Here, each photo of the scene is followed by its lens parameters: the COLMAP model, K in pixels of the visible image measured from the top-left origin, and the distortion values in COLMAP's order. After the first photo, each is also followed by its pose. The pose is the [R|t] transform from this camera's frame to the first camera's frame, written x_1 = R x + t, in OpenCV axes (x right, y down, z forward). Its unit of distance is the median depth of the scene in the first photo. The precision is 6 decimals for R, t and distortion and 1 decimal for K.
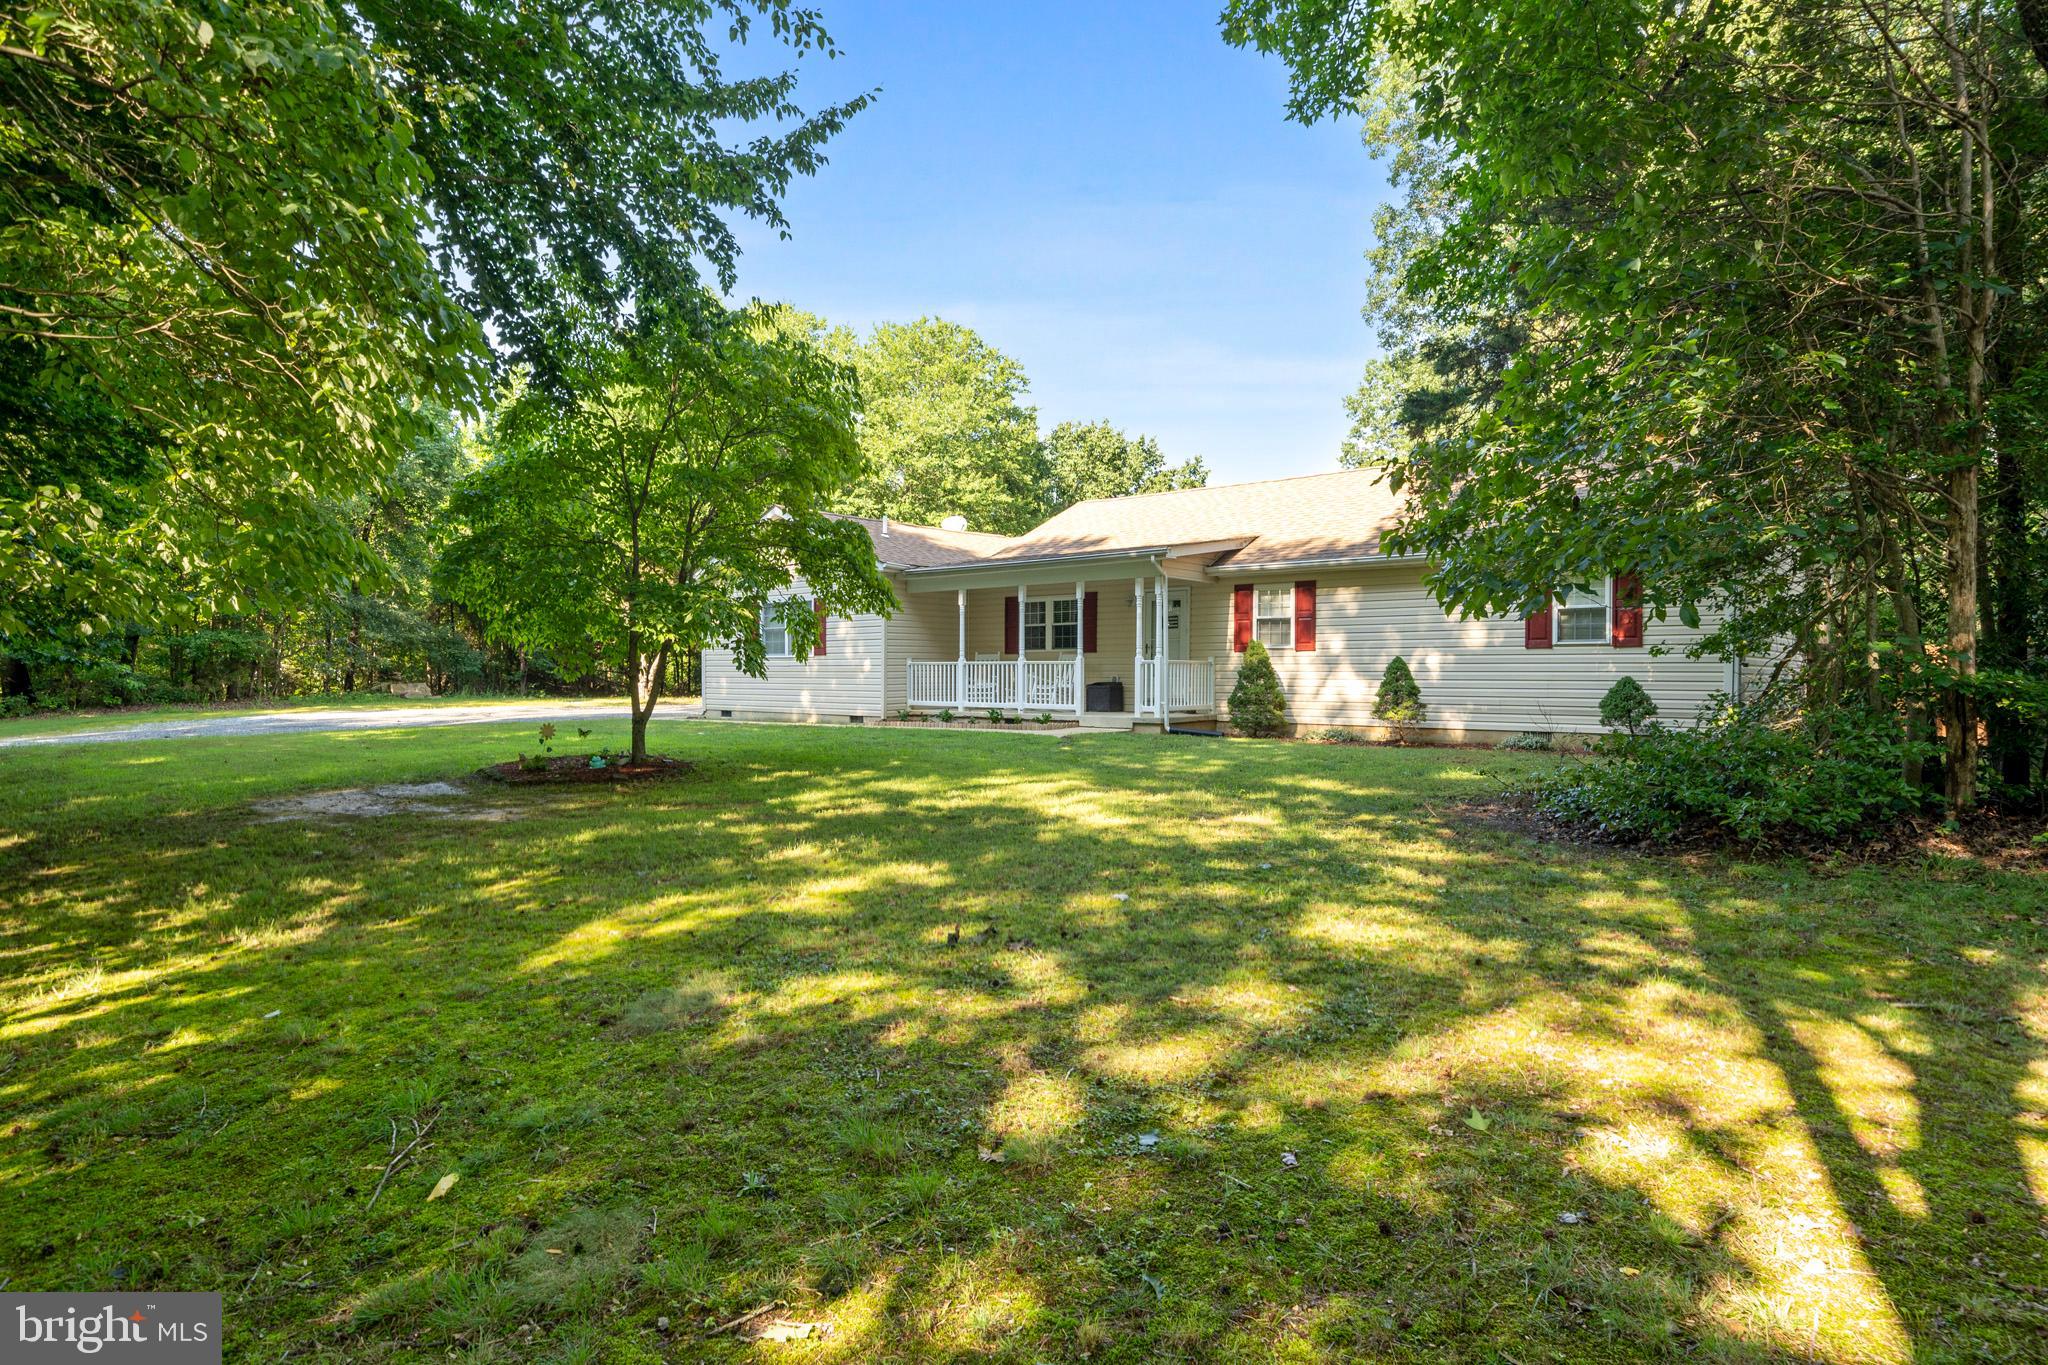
lens RADIAL K [[1144.8, 0, 1032.0], [0, 1144.8, 714.6], [0, 0, 1]] dist [0.000157, -0.001751]
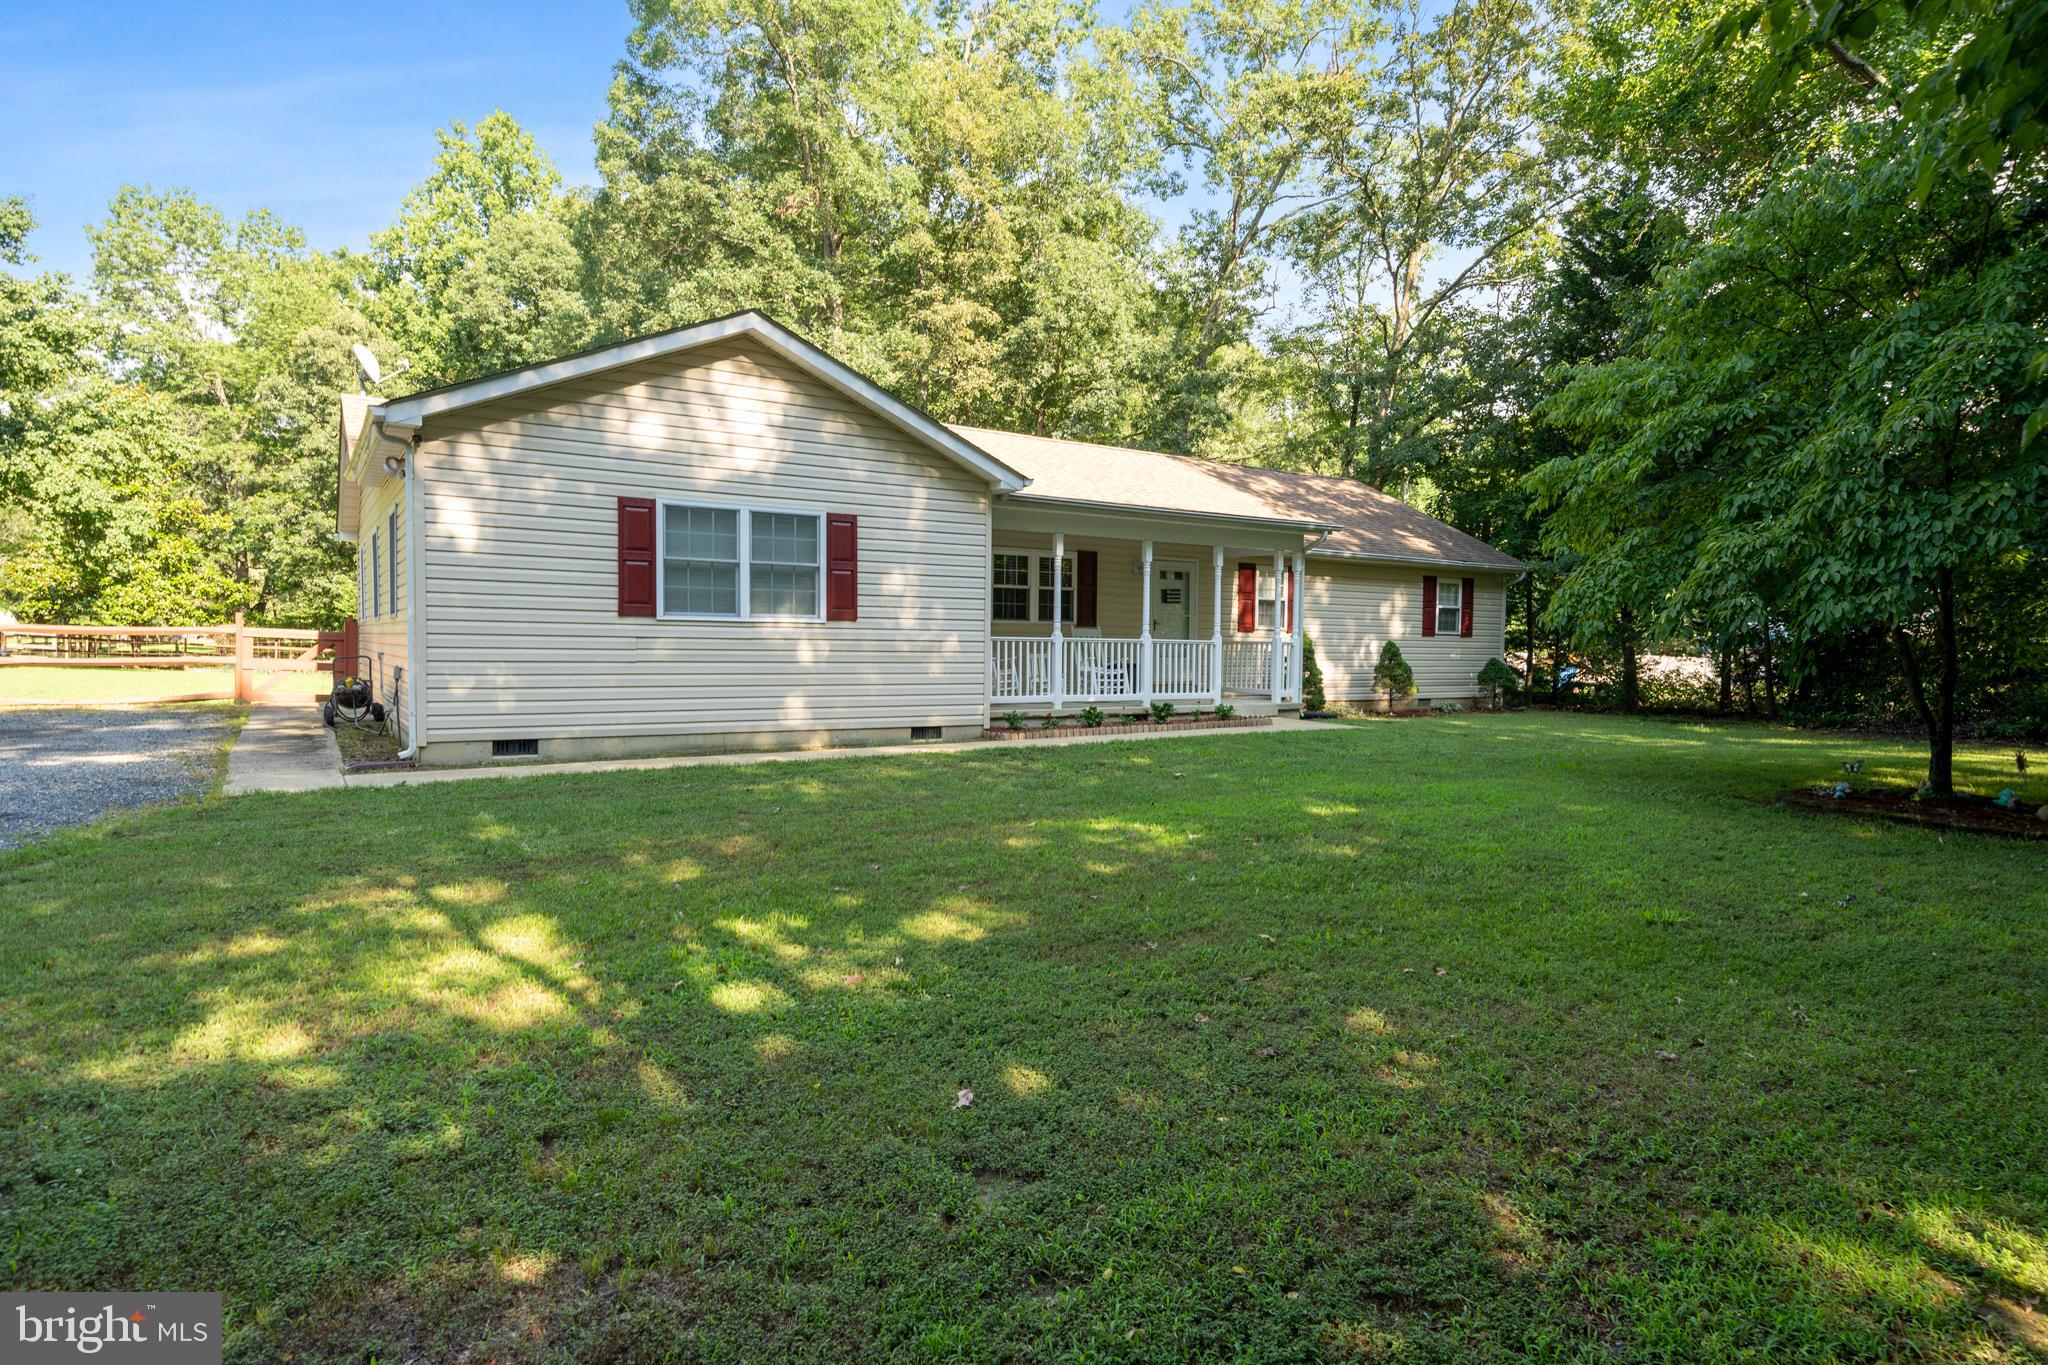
lens RADIAL K [[1144.8, 0, 1023.6], [0, 1144.8, 676.5], [0, 0, 1]] dist [0.000157, -0.001751]
pose [[0.275219, -0.023699, 0.961089, -0.773196], [0.024852, 0.999537, 0.017531, -0.037310], [-0.961060, 0.019060, 0.275681, 0.874730]]
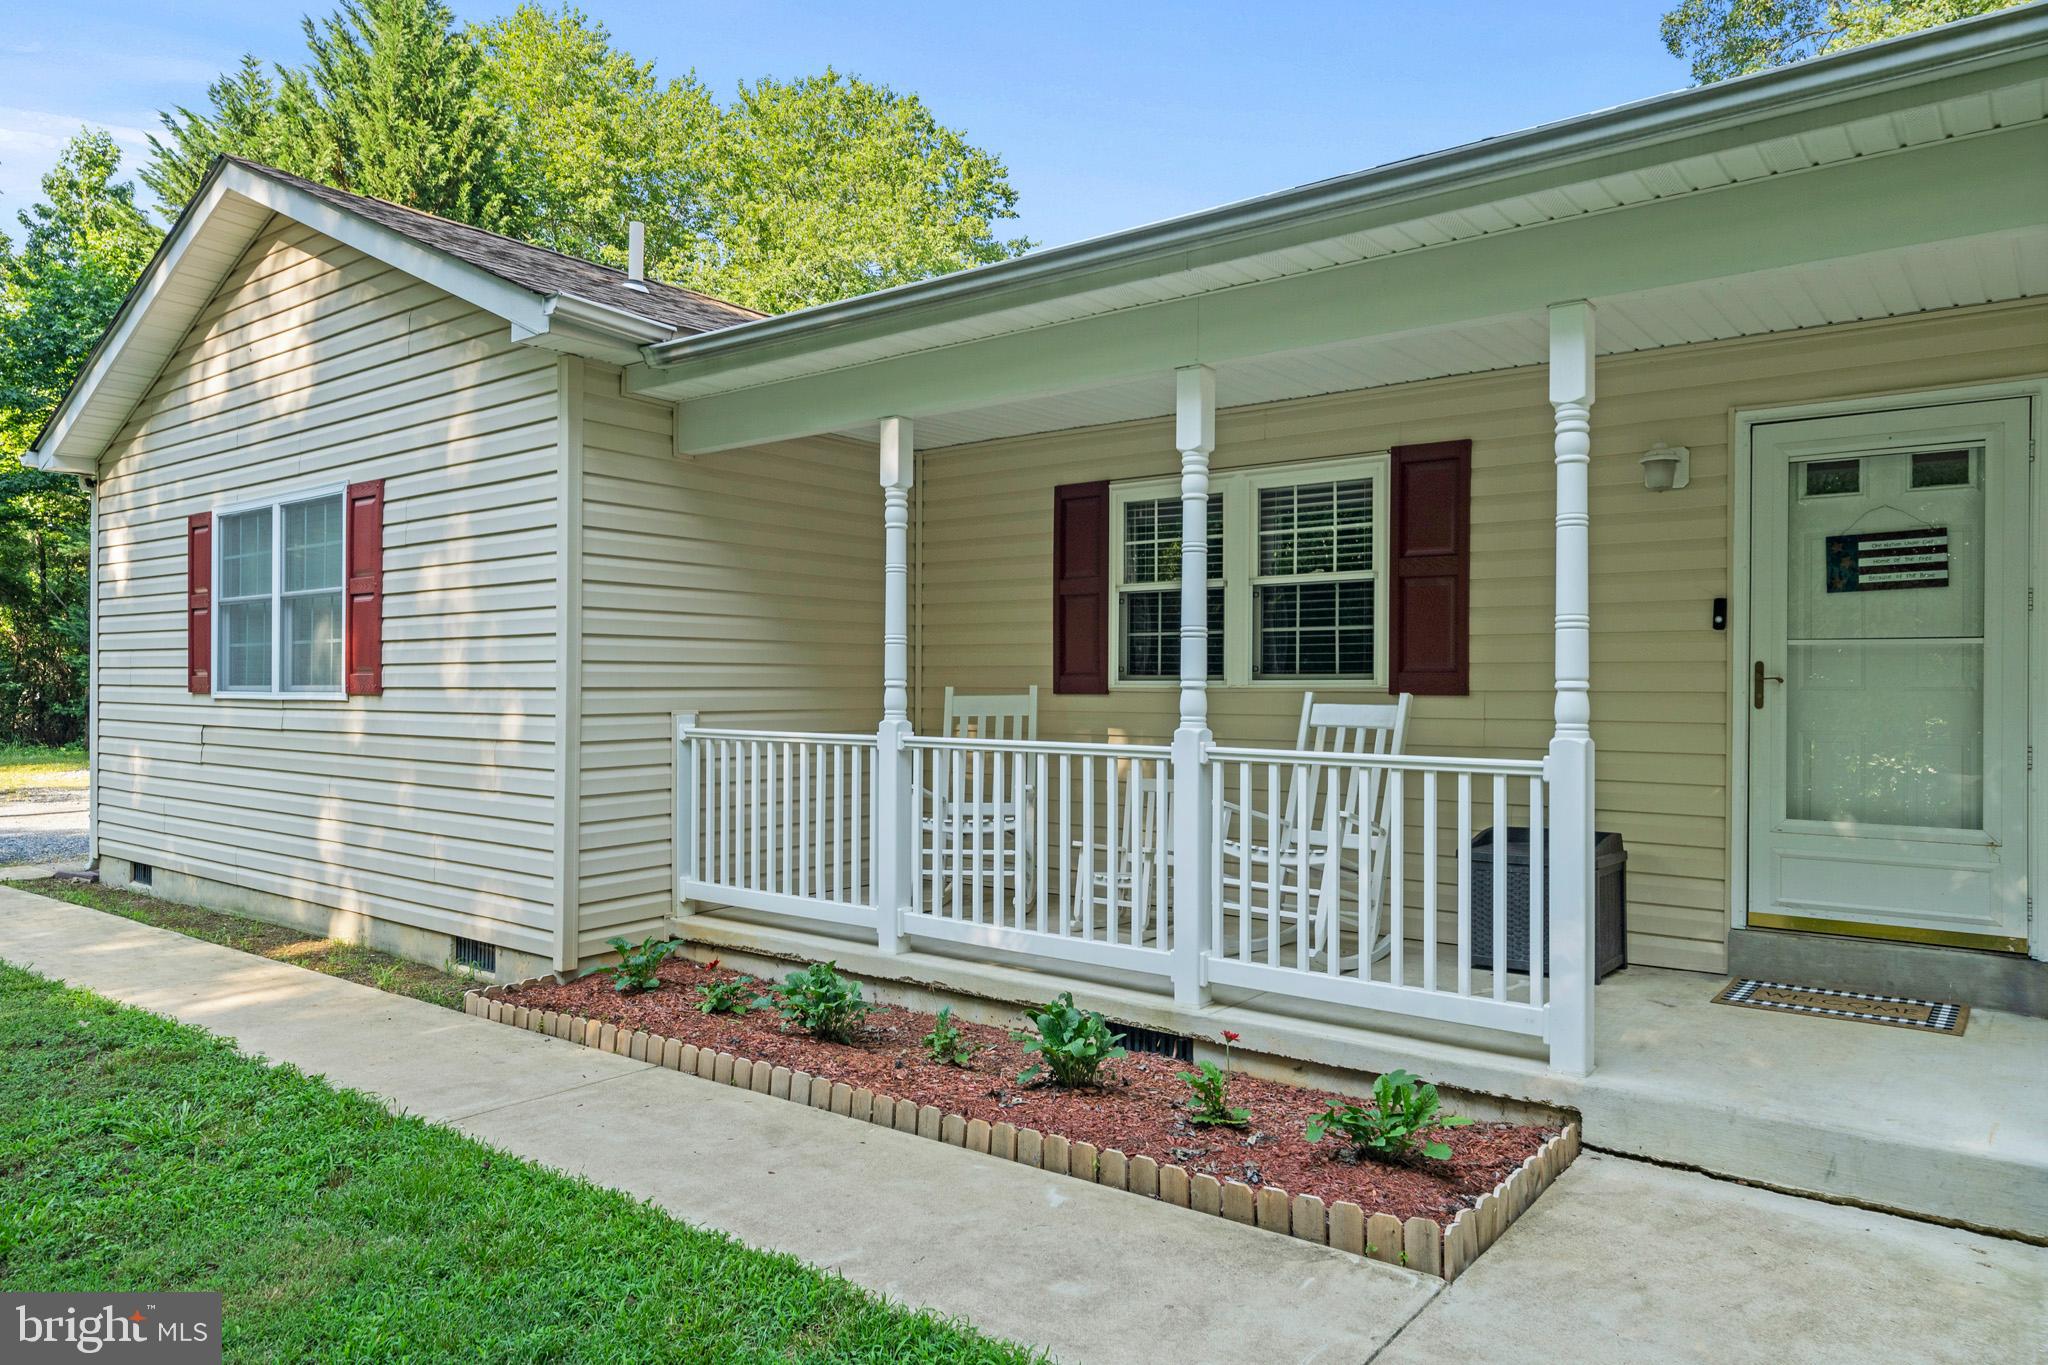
lens RADIAL K [[1320.1, 0, 1039.1], [0, 1320.1, 686.6], [0, 0, 1]] dist [0.003074, -0.000148]
pose [[0.998893, 0.002401, 0.046979, -0.047126], [-0.000833, 0.999443, -0.033349, -0.050068], [-0.047033, 0.033273, 0.998339, 0.775850]]
